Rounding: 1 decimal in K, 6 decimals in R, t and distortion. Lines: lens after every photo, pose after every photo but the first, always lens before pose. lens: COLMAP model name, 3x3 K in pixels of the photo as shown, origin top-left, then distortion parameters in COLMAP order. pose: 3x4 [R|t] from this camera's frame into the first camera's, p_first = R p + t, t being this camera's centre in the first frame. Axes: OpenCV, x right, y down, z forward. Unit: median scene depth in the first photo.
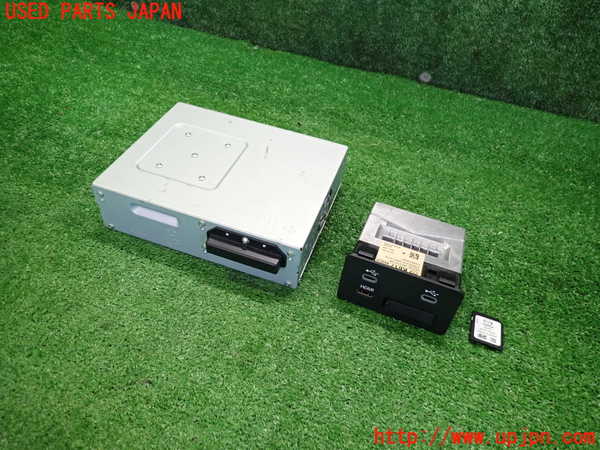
lens RADIAL K [[467.4, 0, 300.0], [0, 467.4, 225.0], [0, 0, 1]] dist [0.093753, -0.105536]
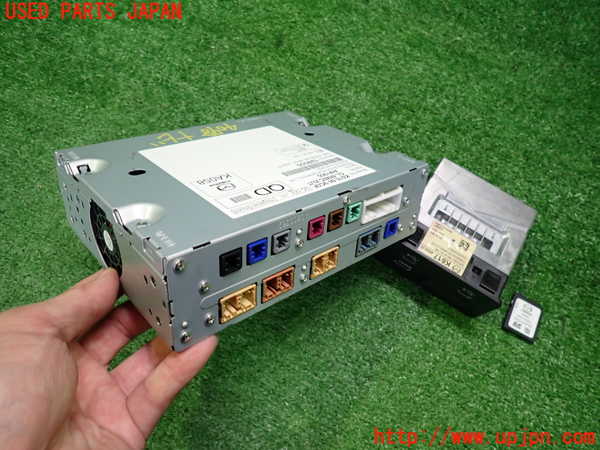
lens RADIAL K [[467.4, 0, 300.0], [0, 467.4, 225.0], [0, 0, 1]] dist [0.093753, -0.105536]
pose [[0.989550, 0.105498, -0.098286, 0.010804], [-0.045520, 0.875370, 0.481305, -0.401396], [0.136813, -0.471802, 0.871025, 0.167427]]
